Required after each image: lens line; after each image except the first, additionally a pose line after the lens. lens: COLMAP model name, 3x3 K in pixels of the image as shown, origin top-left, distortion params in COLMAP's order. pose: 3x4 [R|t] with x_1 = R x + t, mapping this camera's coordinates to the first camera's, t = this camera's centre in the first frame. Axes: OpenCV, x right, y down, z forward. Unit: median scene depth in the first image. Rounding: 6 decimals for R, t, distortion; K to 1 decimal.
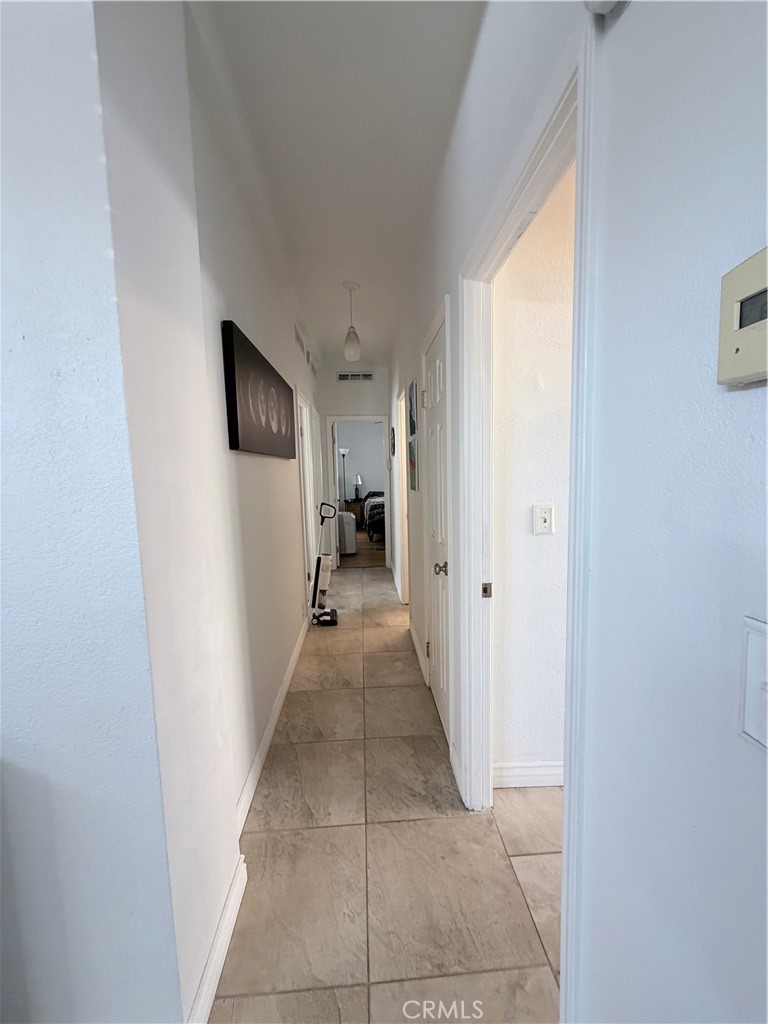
lens RADIAL K [[407.2, 0, 384.4], [0, 407.2, 510.7], [0, 0, 1]] dist [0.003511, -0.000282]
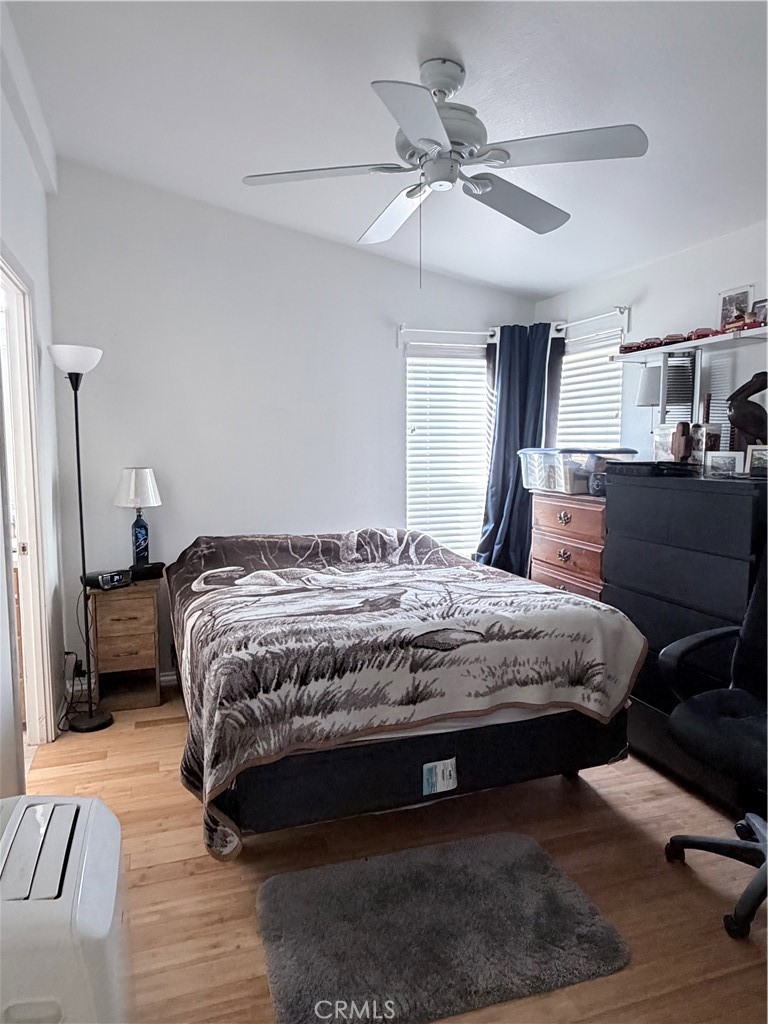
lens RADIAL K [[684.3, 0, 384.3], [0, 684.3, 512.5], [0, 0, 1]] dist [-0.000034, -0.000006]
pose [[0.961609, 0.004637, 0.274382, -0.040802], [-0.004840, 0.999988, 0.000063, -0.062934], [-0.274379, -0.001389, 0.961621, 0.584455]]
